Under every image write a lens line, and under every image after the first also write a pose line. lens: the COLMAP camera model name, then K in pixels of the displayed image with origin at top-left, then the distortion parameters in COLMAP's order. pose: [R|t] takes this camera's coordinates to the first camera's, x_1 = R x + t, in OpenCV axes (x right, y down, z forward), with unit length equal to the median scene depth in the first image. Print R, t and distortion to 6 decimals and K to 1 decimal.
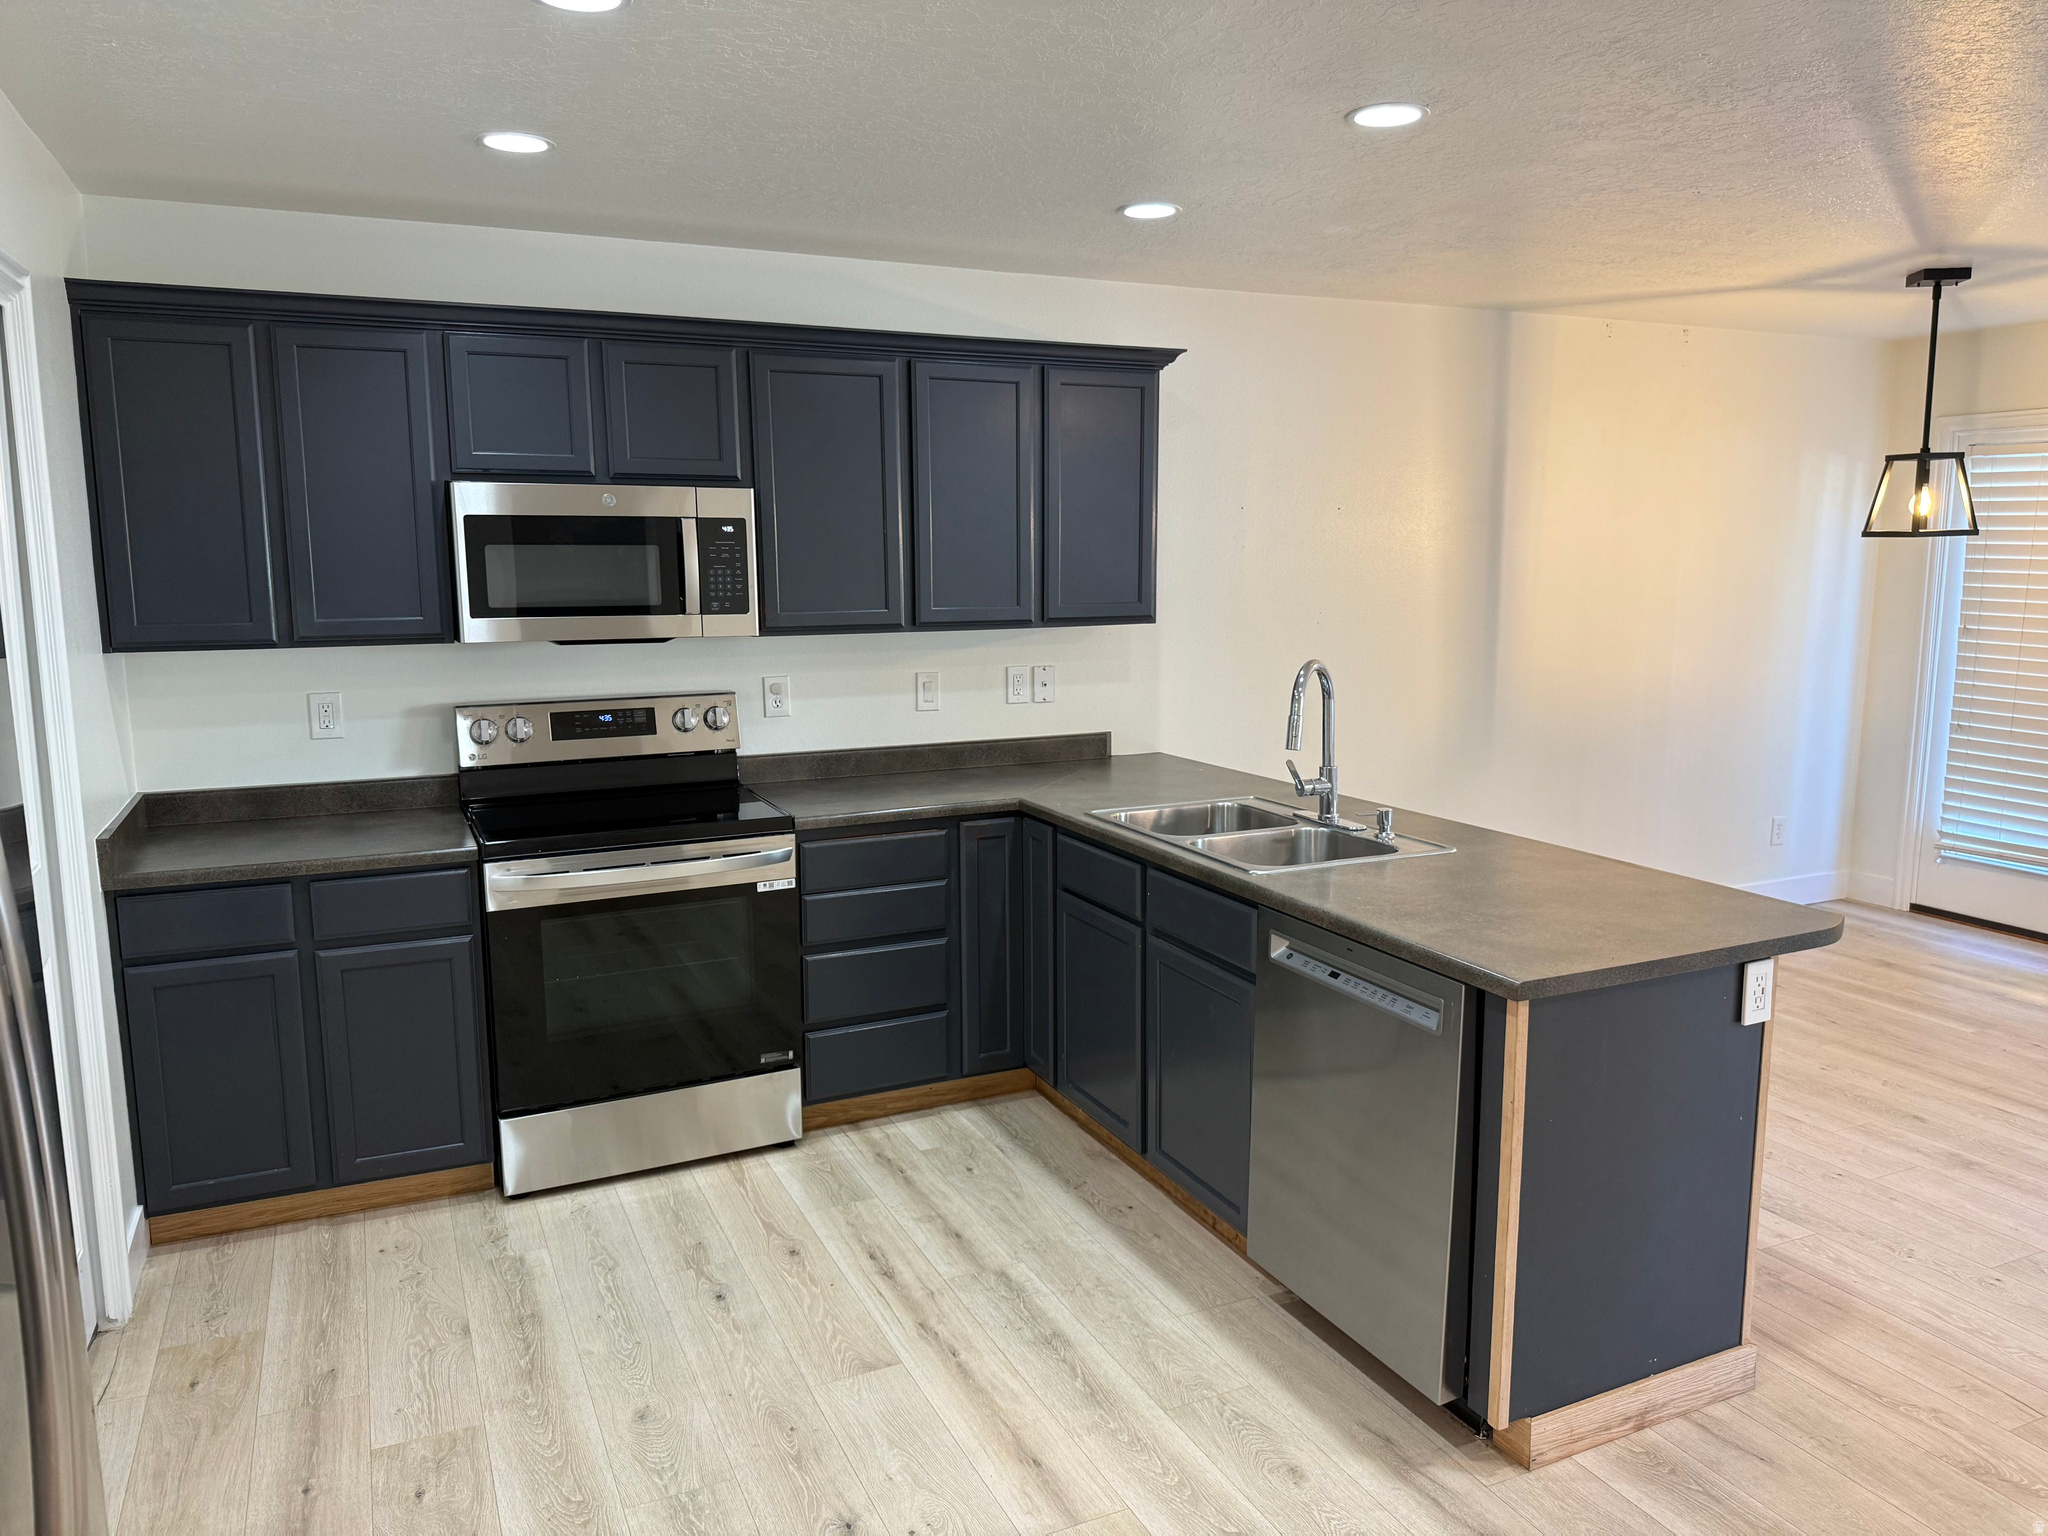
lens RADIAL K [[1450.1, 0, 1035.5], [0, 1450.1, 762.6], [0, 0, 1]] dist [0.030796, -0.008710]
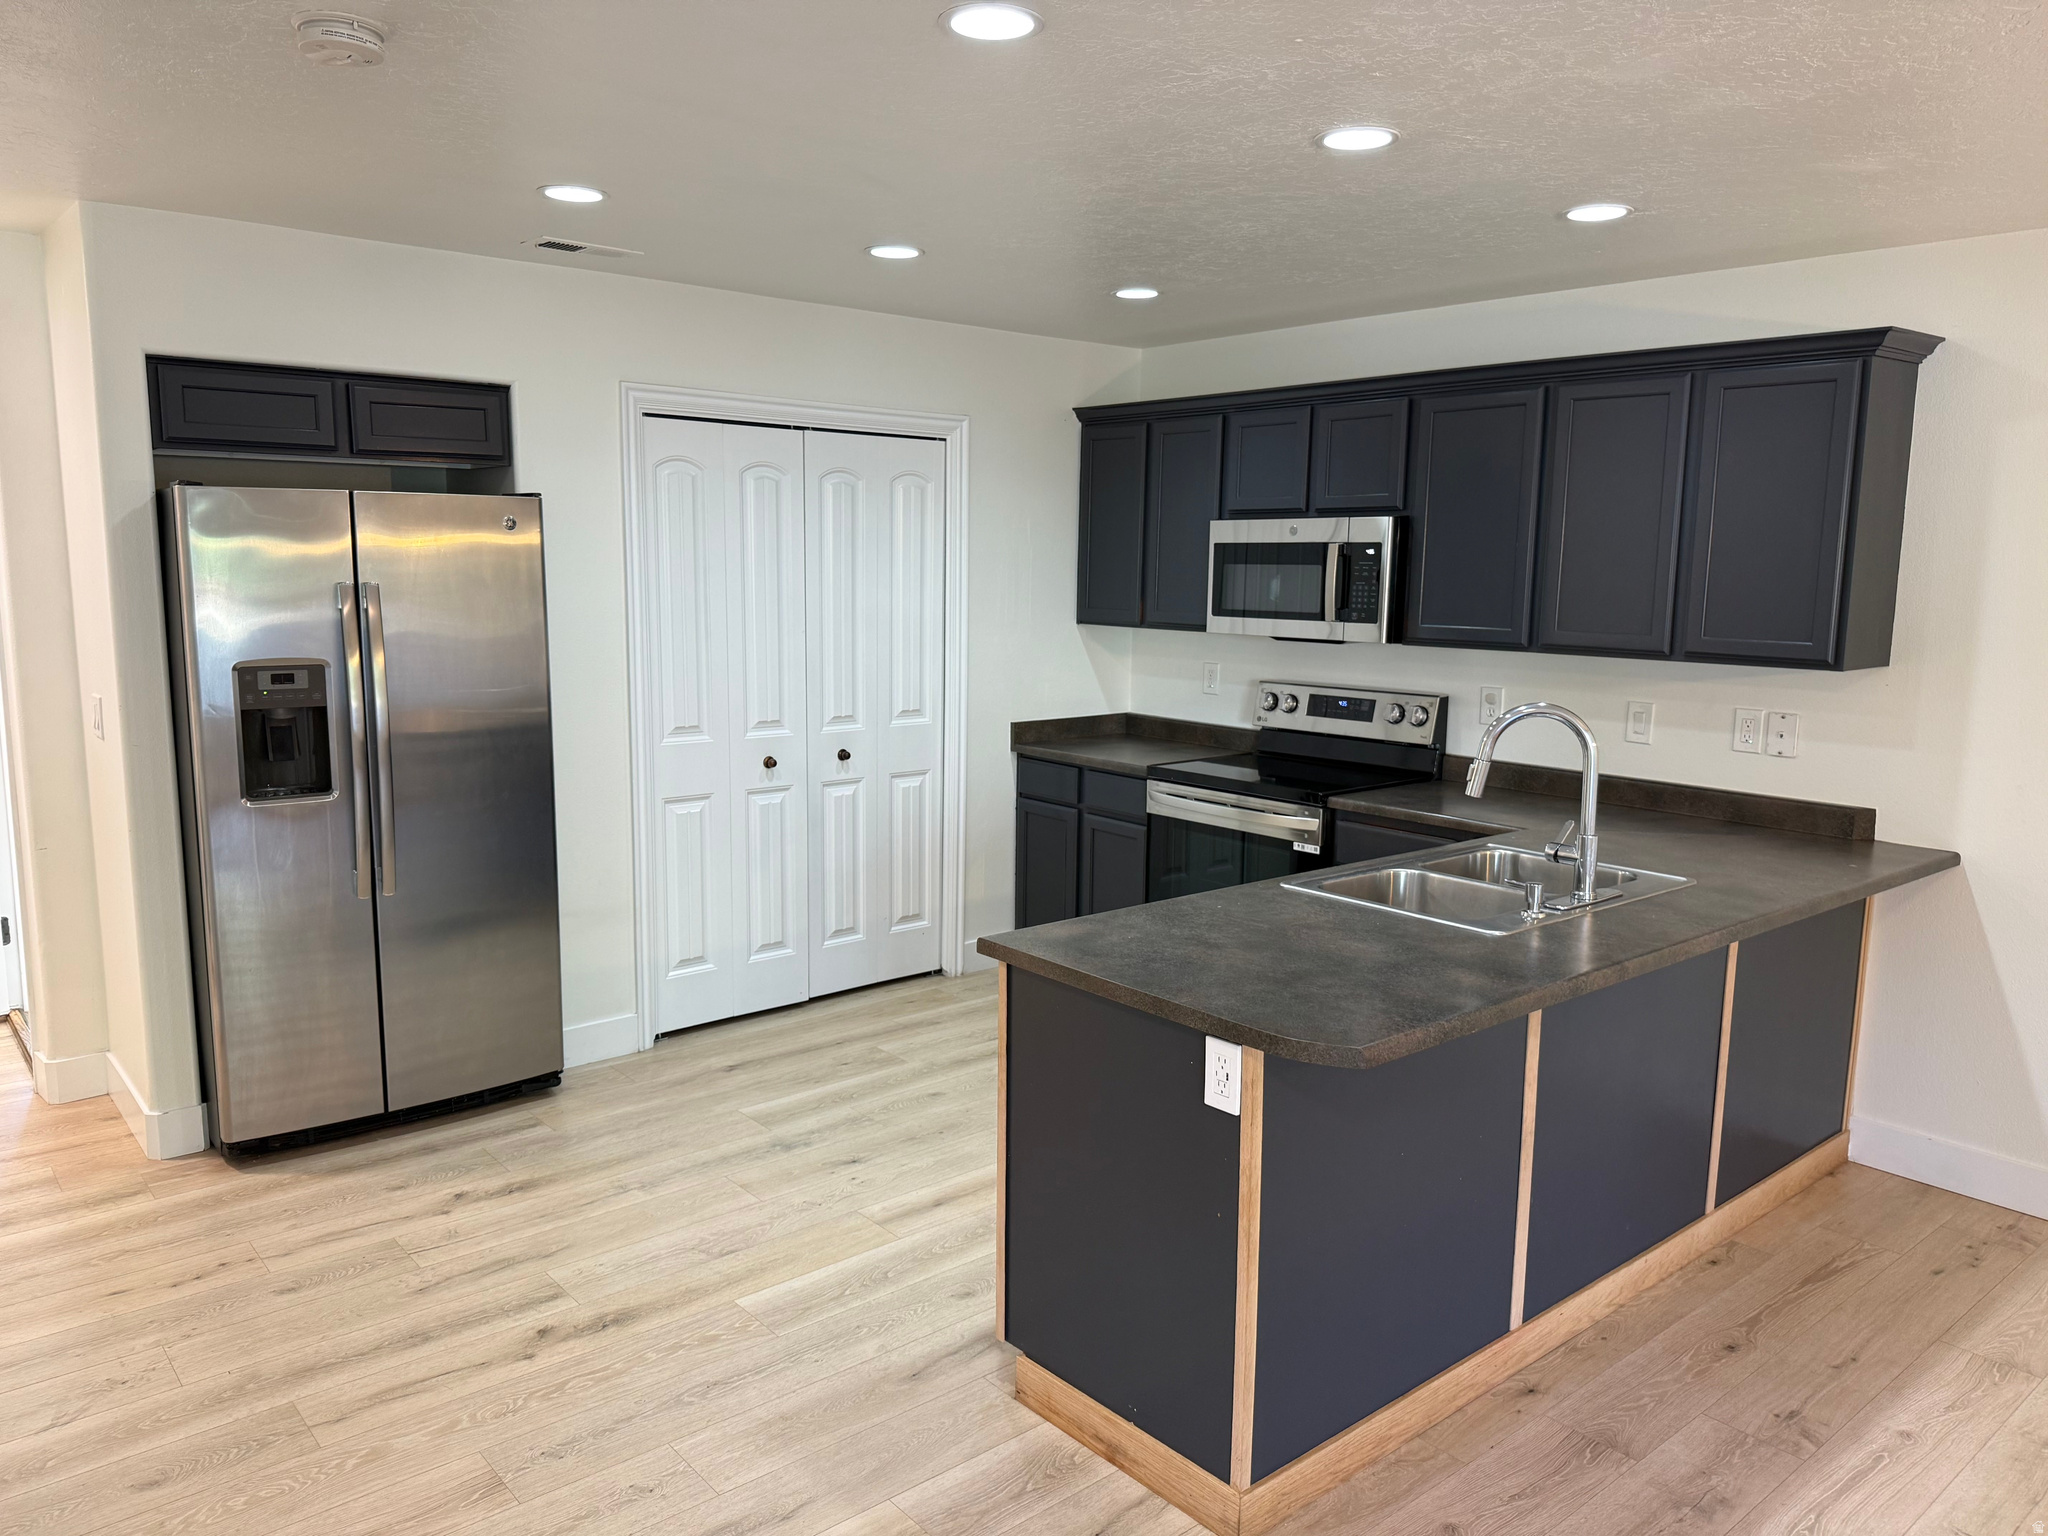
lens RADIAL K [[1450.1, 0, 1028.7], [0, 1450.1, 771.9], [0, 0, 1]] dist [0.030796, -0.008710]
pose [[0.259018, 0.146889, -0.954638, 0.865702], [-0.158777, 0.981398, 0.107926, -0.067260], [0.952733, 0.123620, 0.277523, 0.421316]]
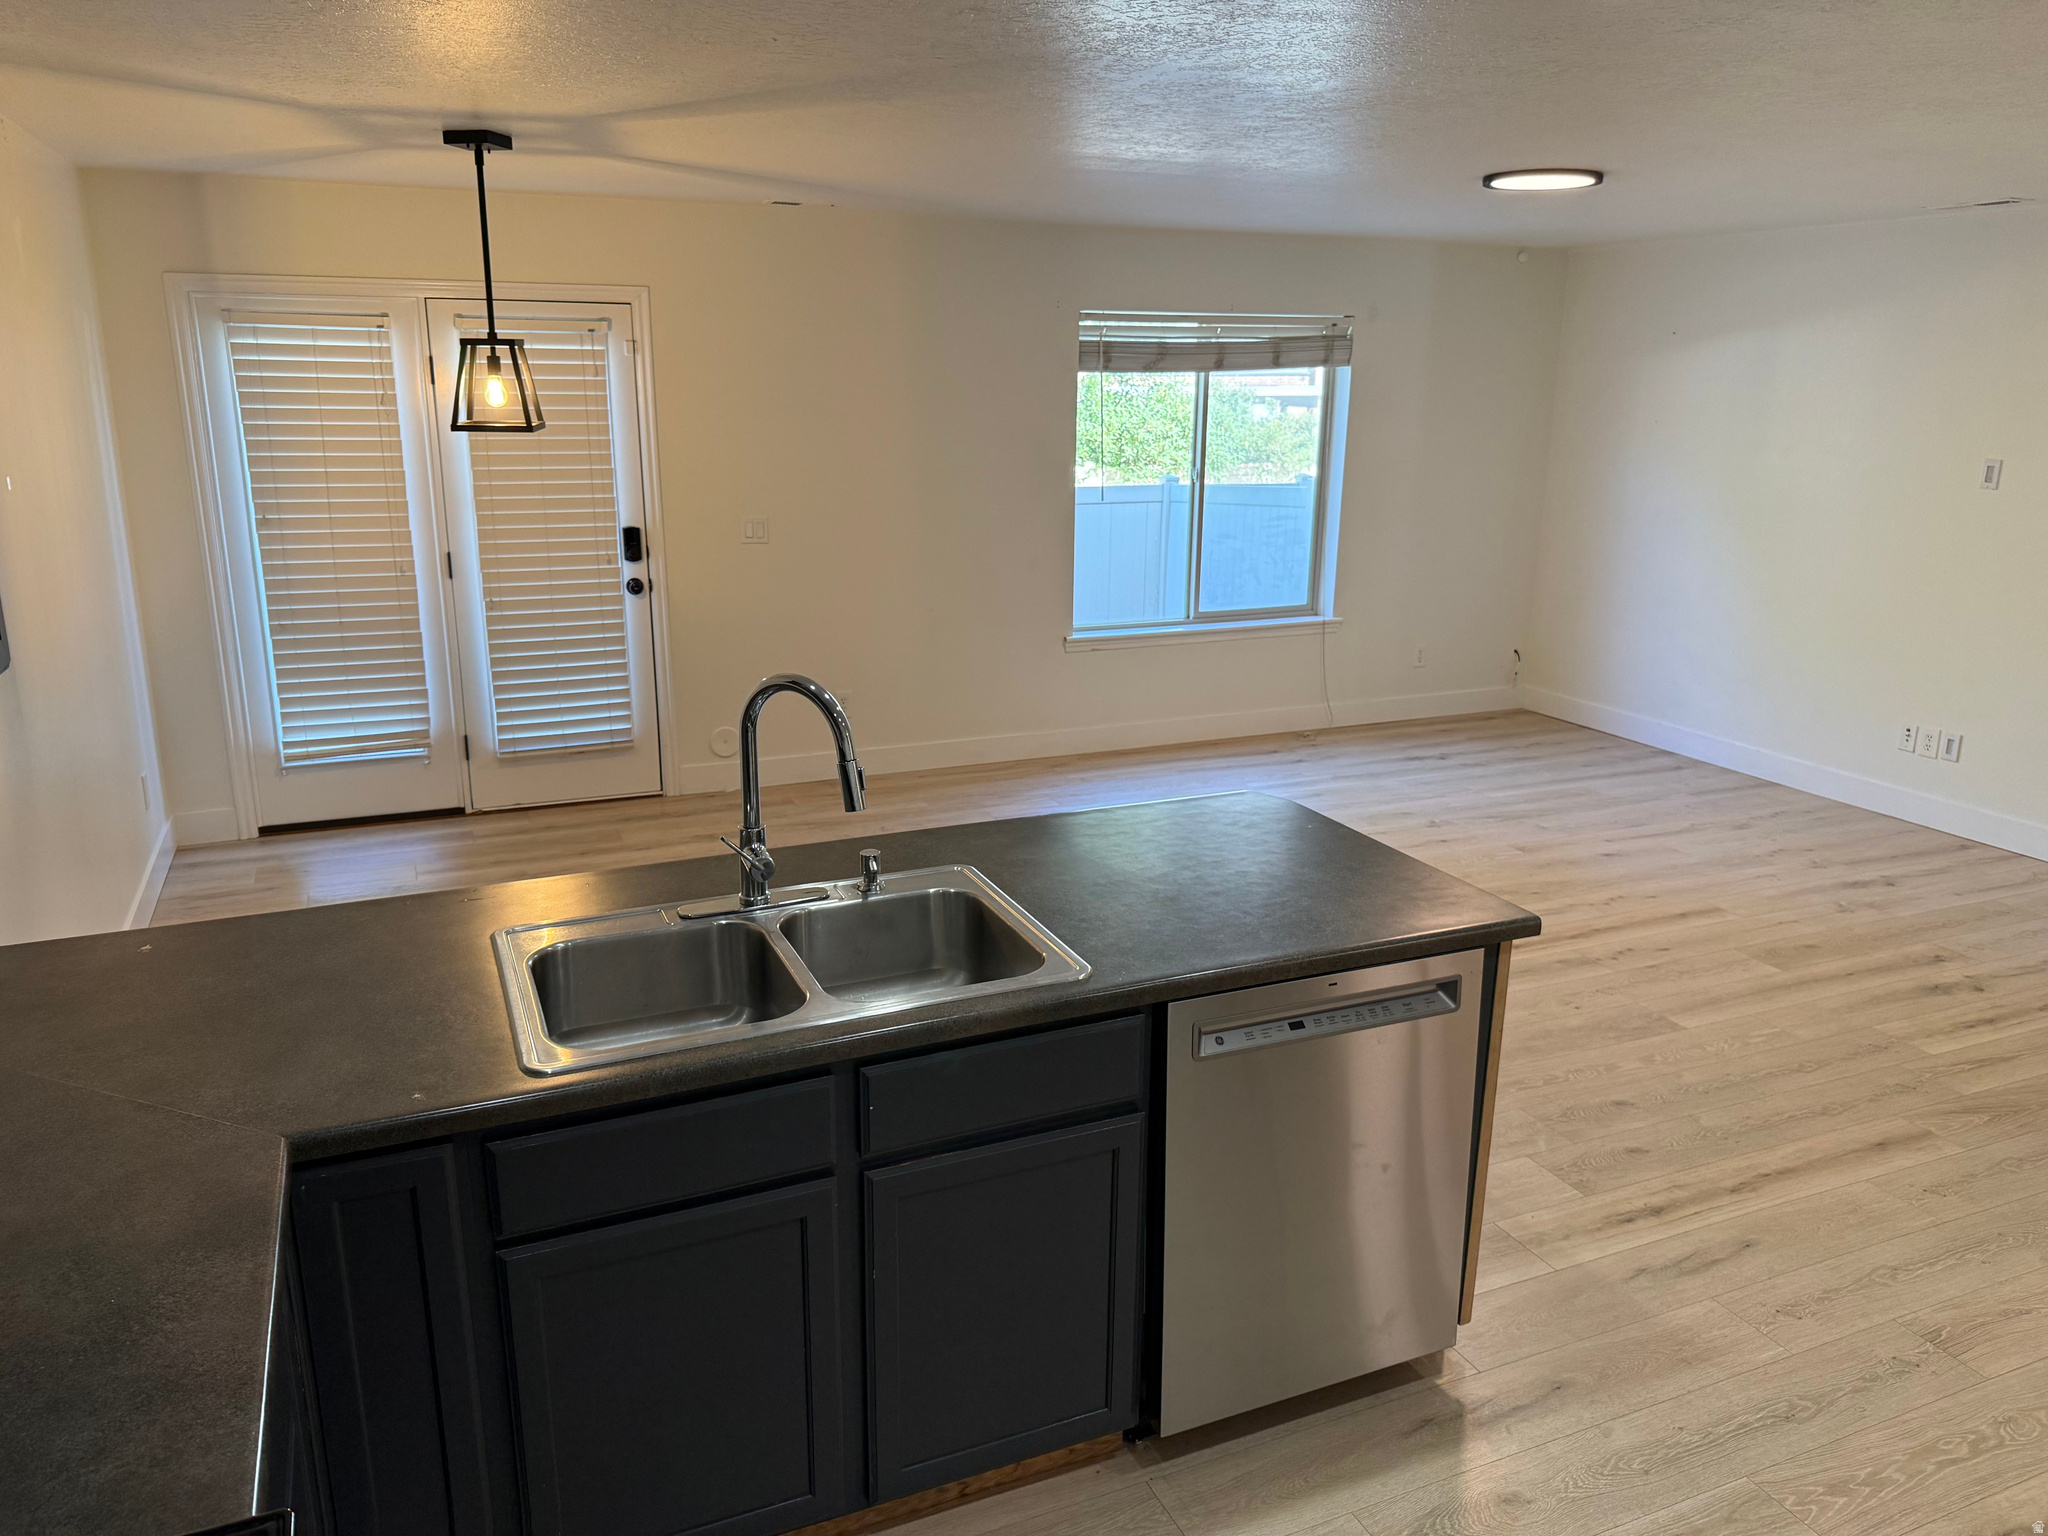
lens RADIAL K [[1450.1, 0, 1034.3], [0, 1450.1, 766.4], [0, 0, 1]] dist [0.030796, -0.008710]
pose [[0.032561, -0.258241, 0.965532, -0.407765], [0.142135, 0.957422, 0.251278, -0.164182], [-0.989312, 0.129054, 0.067879, 0.768571]]
